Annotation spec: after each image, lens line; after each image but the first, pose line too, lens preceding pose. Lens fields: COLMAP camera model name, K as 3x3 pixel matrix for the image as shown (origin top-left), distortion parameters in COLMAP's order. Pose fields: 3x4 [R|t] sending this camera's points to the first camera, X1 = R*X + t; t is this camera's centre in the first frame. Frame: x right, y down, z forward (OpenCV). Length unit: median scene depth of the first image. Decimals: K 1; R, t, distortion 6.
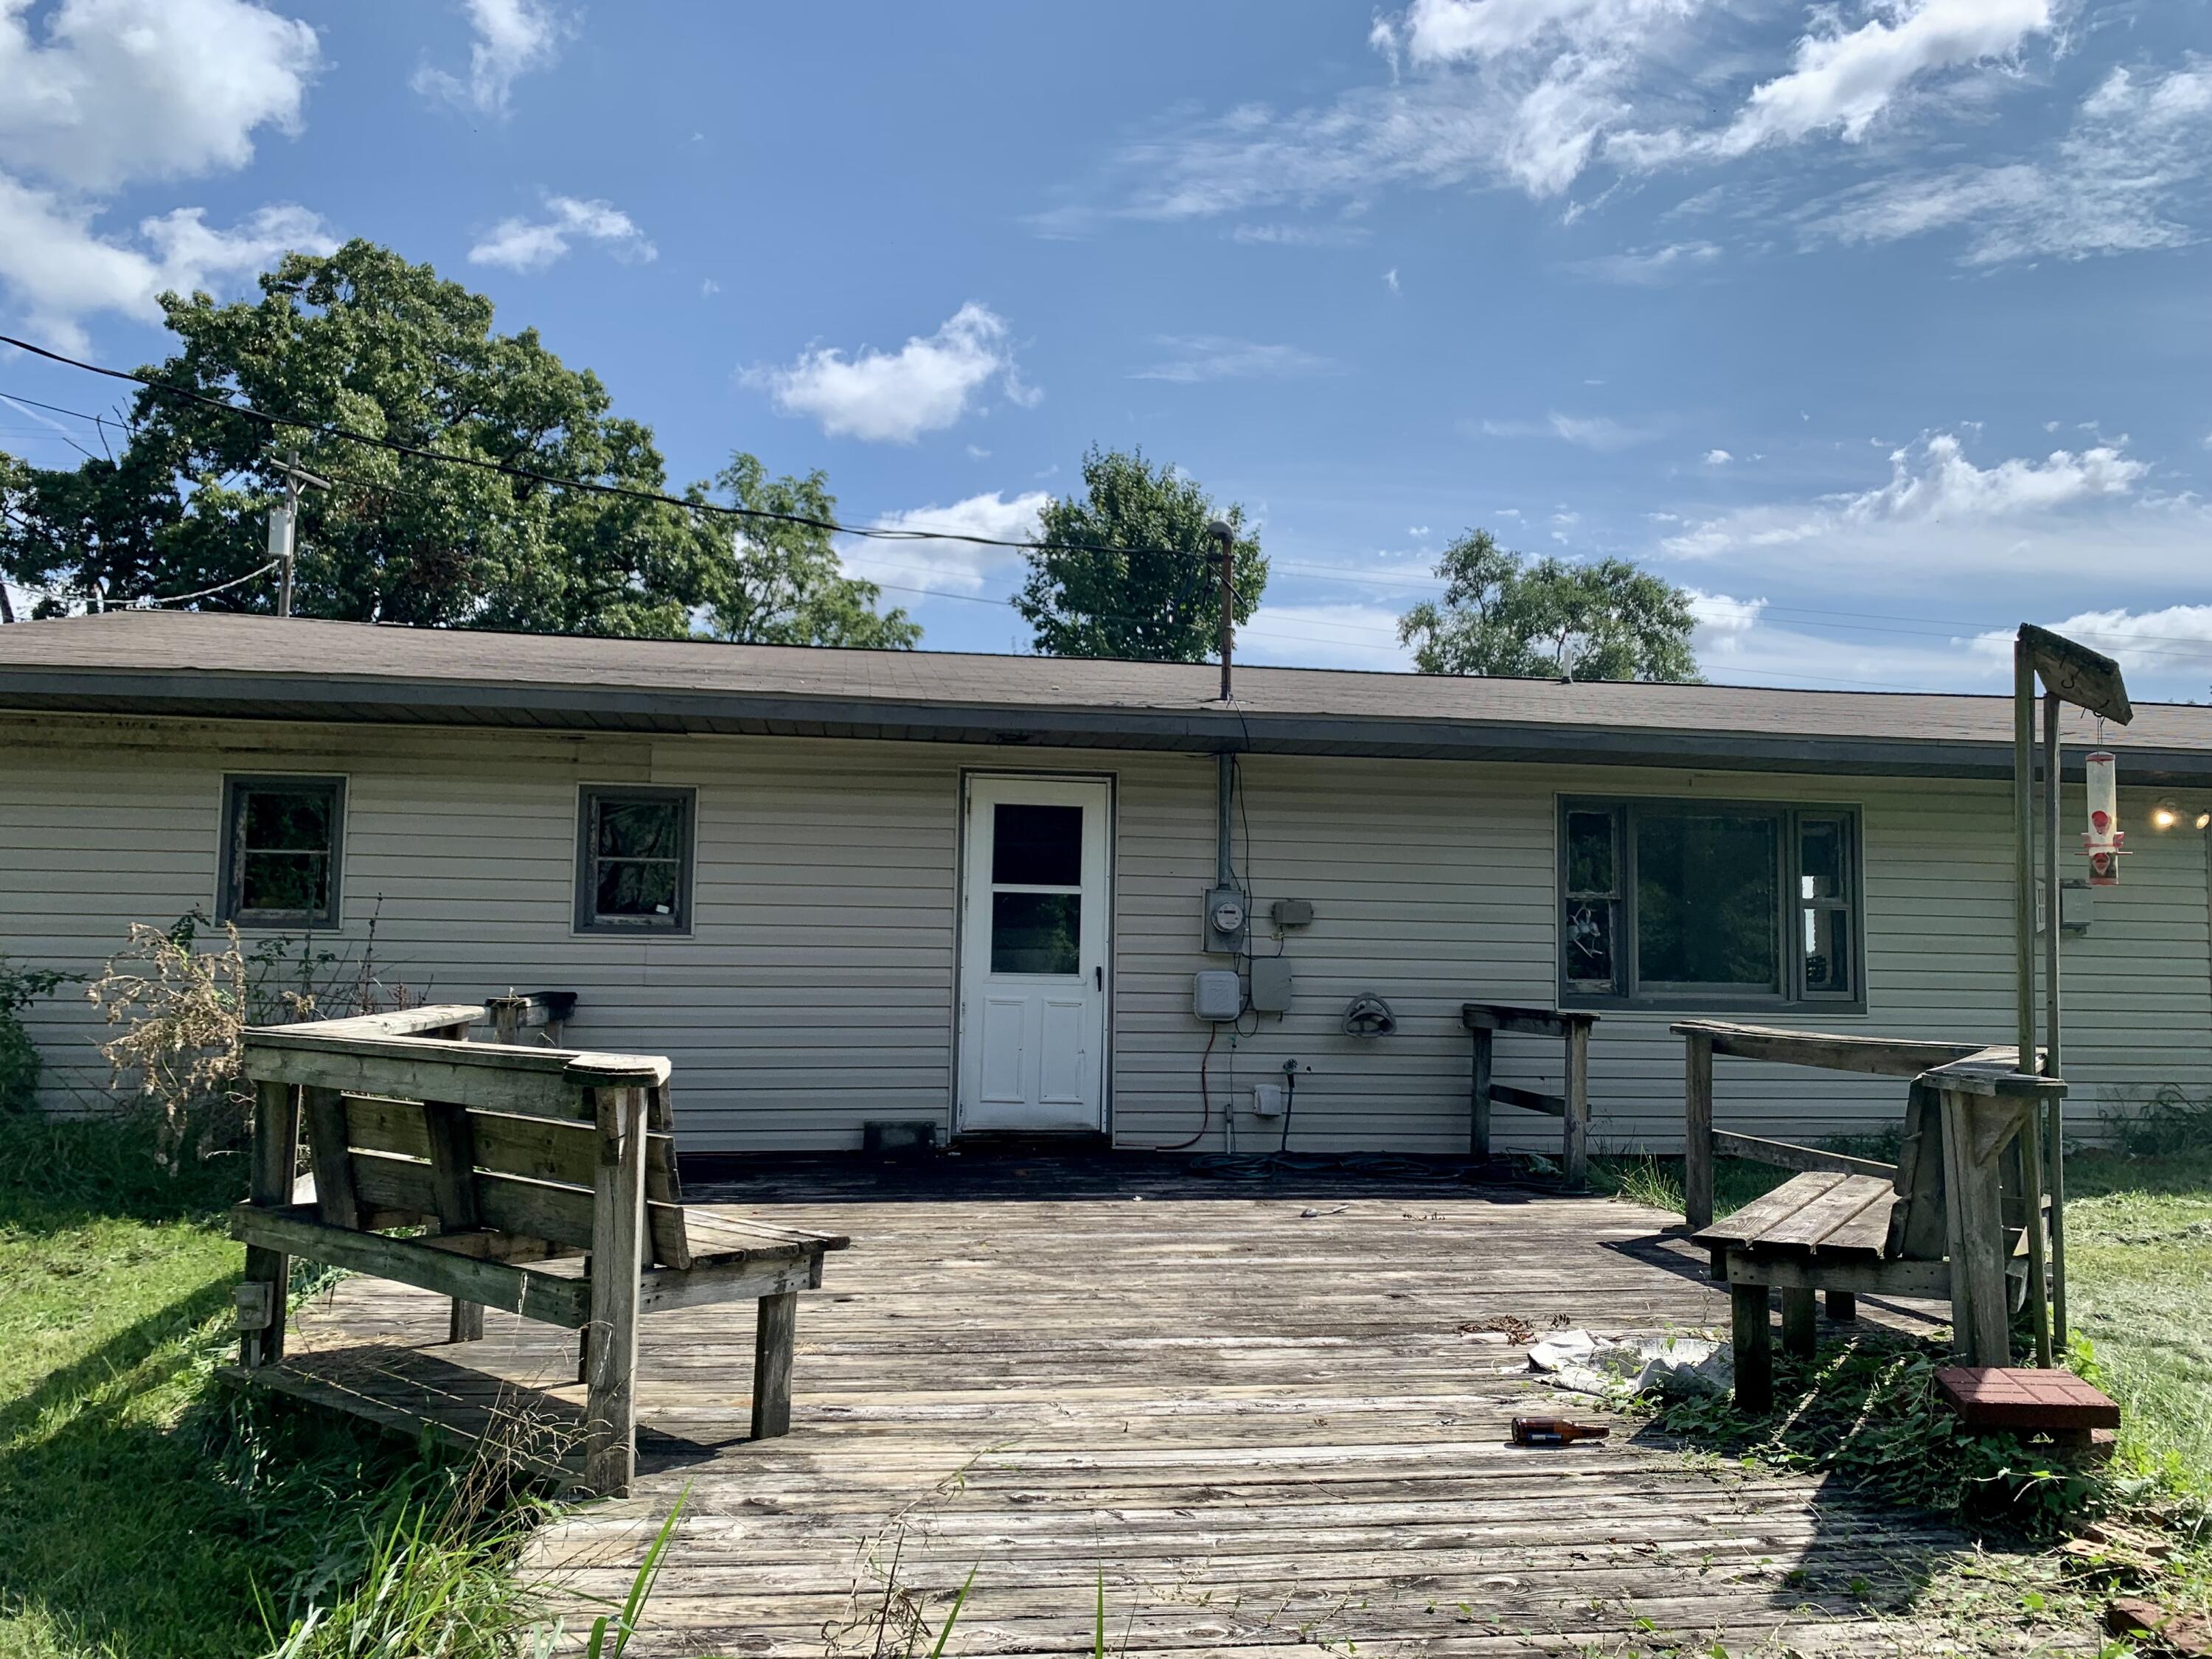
lens RADIAL K [[1693.0, 0, 1106.0], [0, 1693.0, 833.4], [0, 0, 1]] dist [0.041102, -0.039930]
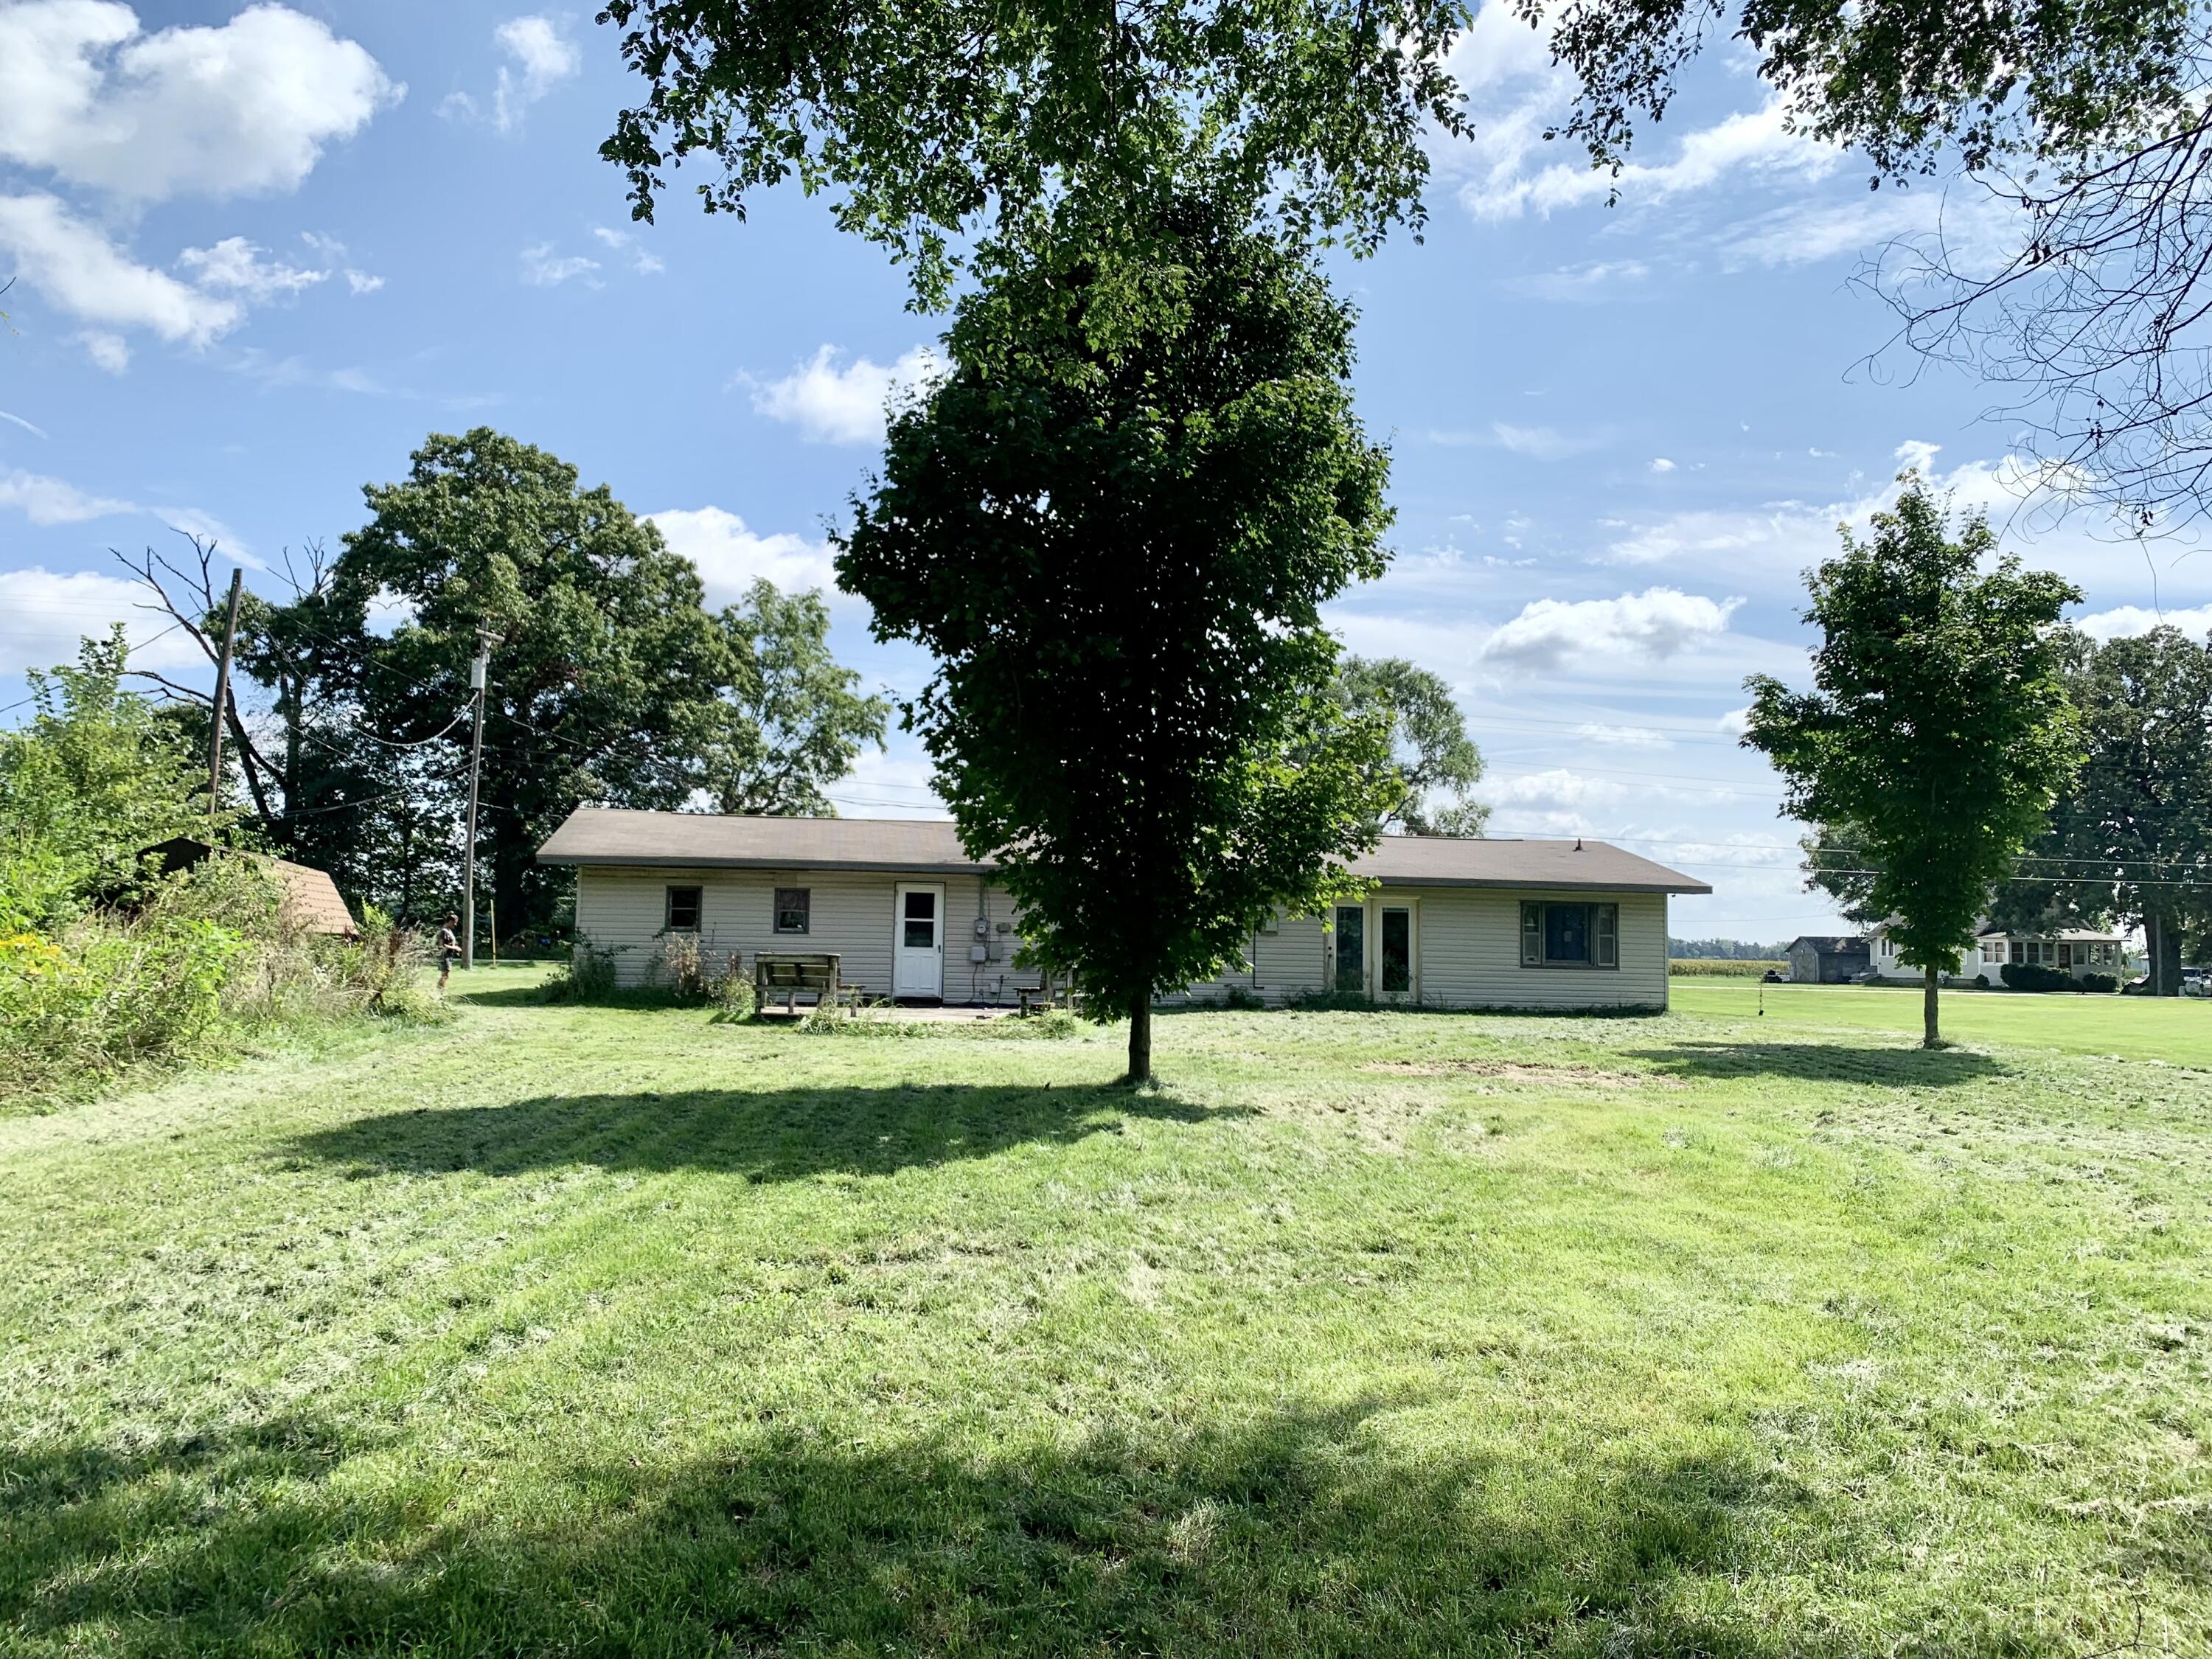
lens RADIAL K [[1693.0, 0, 1091.3], [0, 1693.0, 840.4], [0, 0, 1]] dist [0.041102, -0.039930]
pose [[0.999986, 0.000143, 0.005349, 0.051838], [-0.000195, 0.999952, 0.009754, -0.028940], [-0.005347, -0.009755, 0.999938, -0.424492]]
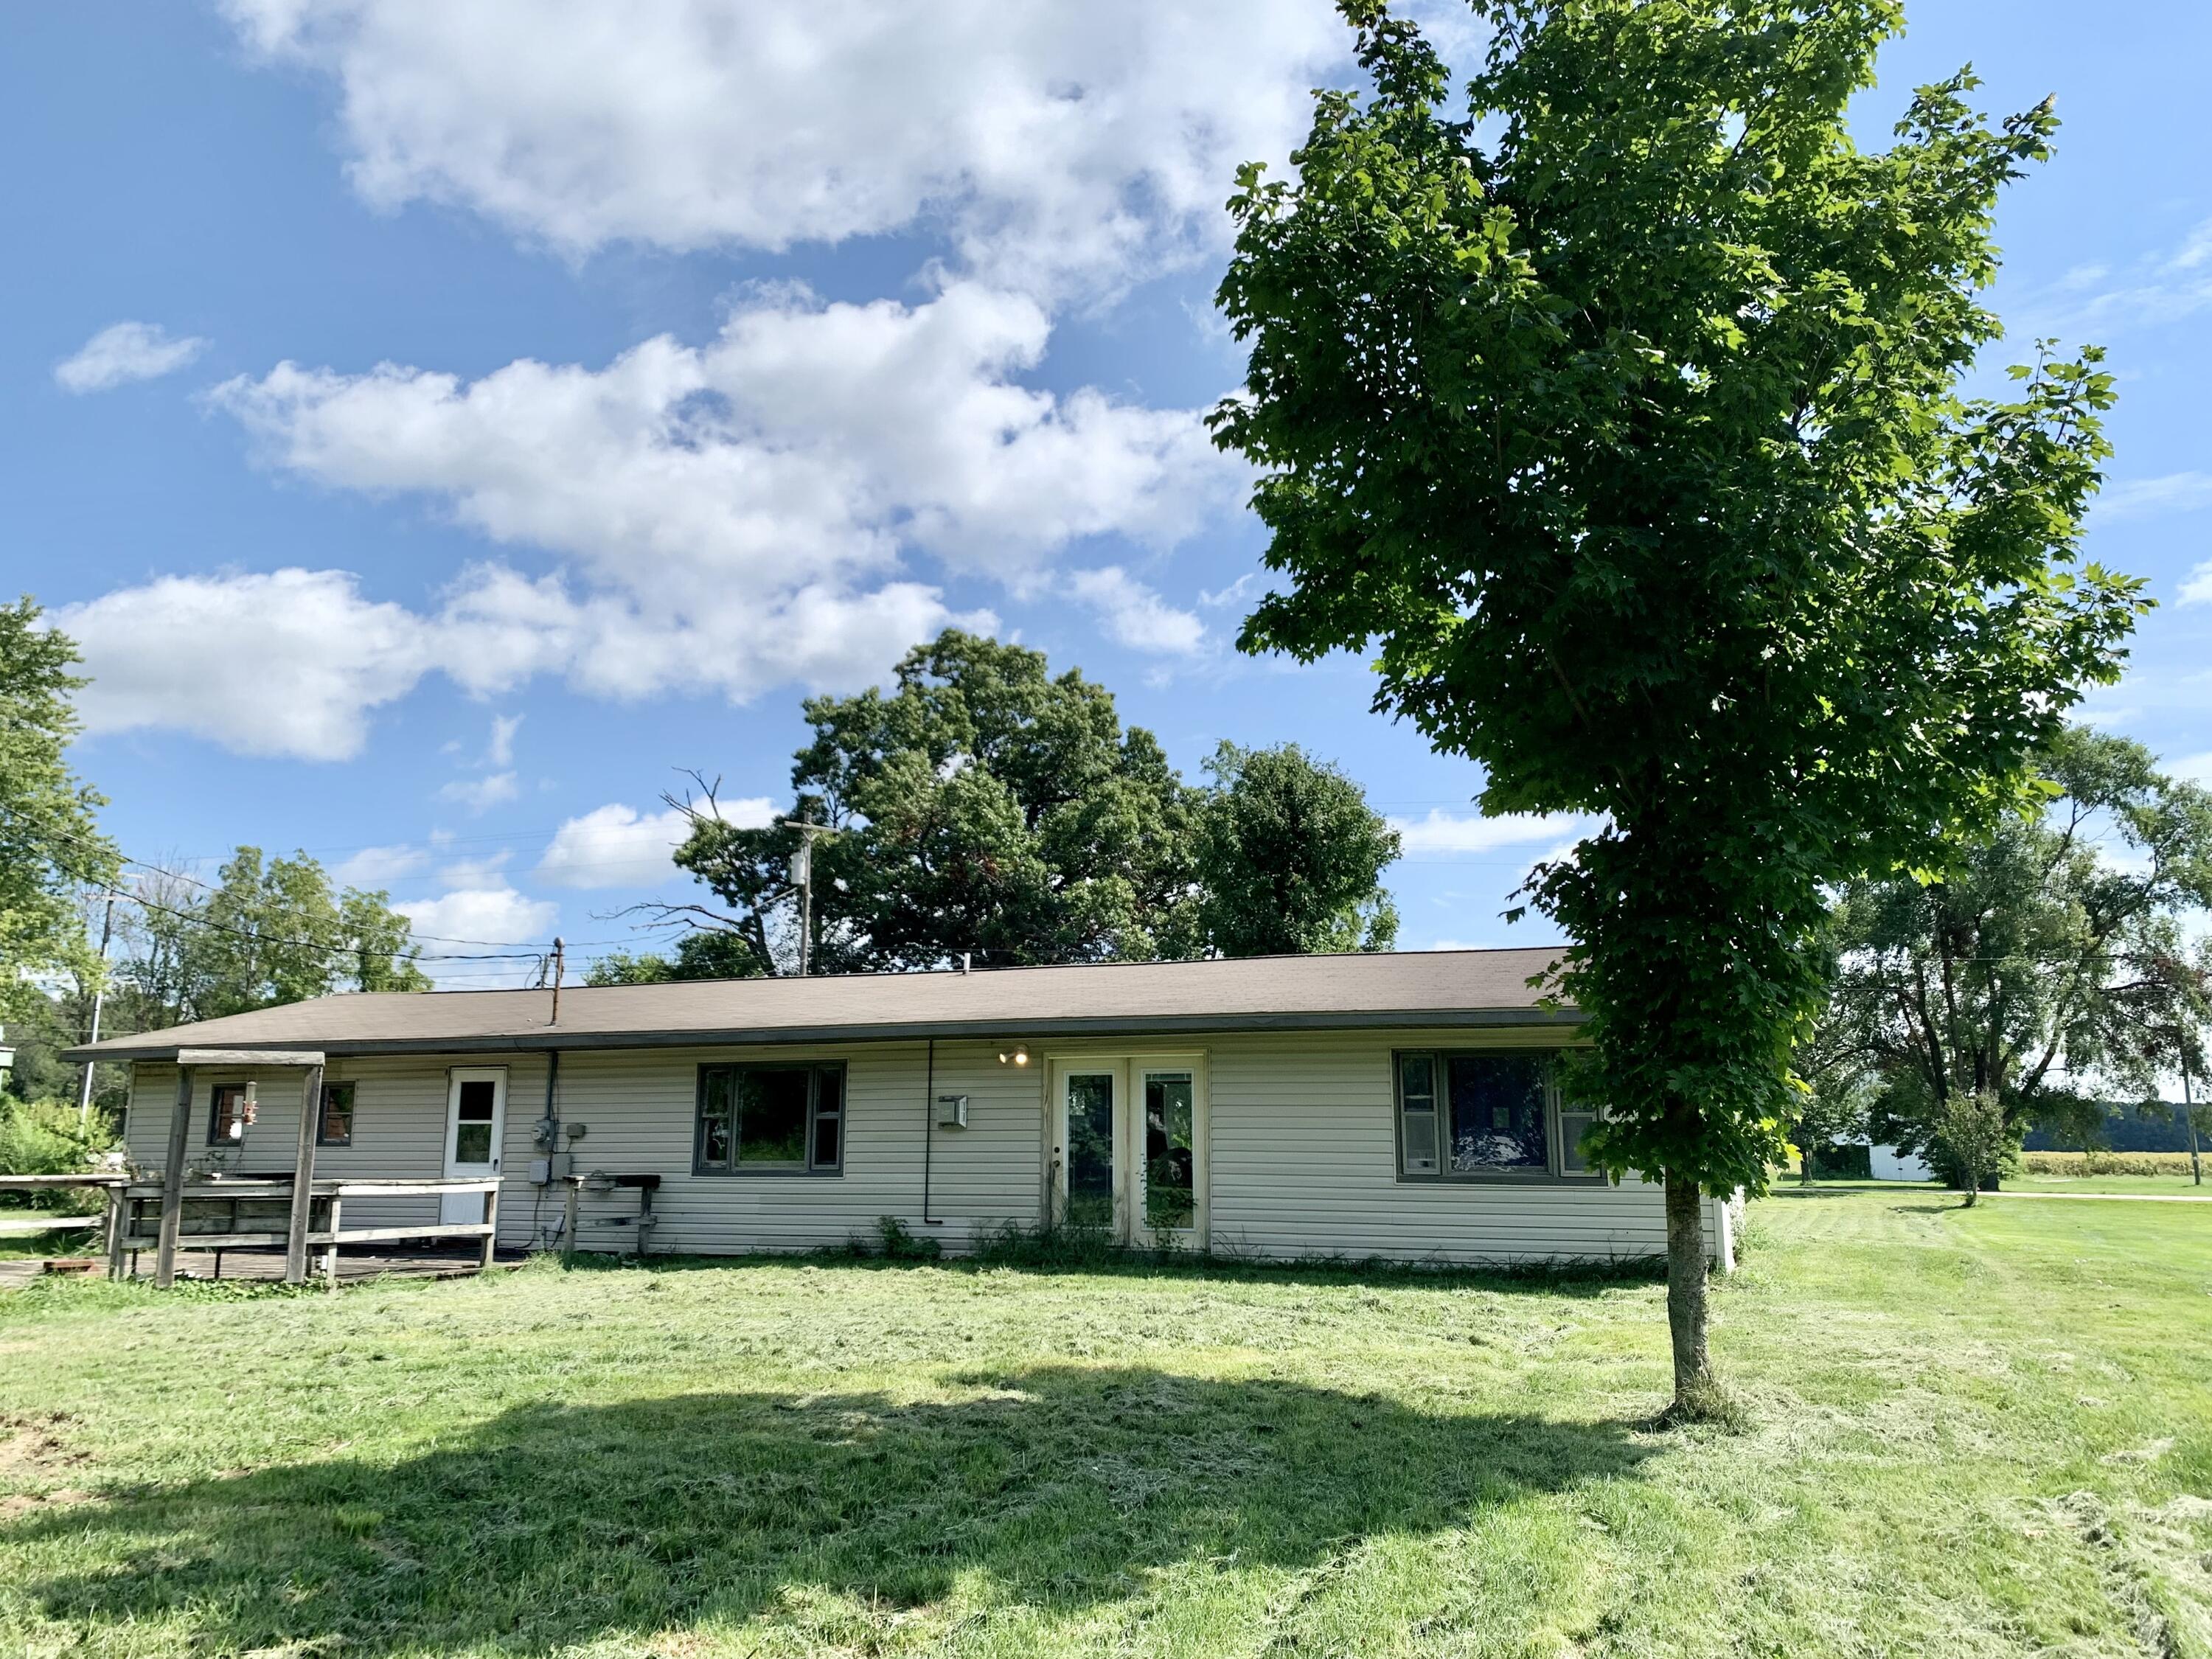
lens RADIAL K [[1693.0, 0, 1122.3], [0, 1693.0, 820.7], [0, 0, 1]] dist [0.041102, -0.039930]
pose [[0.869624, -0.113284, -0.480542, 0.344729], [0.051214, 0.988767, -0.140414, 0.000175], [0.491051, 0.097497, 0.865658, -0.094667]]
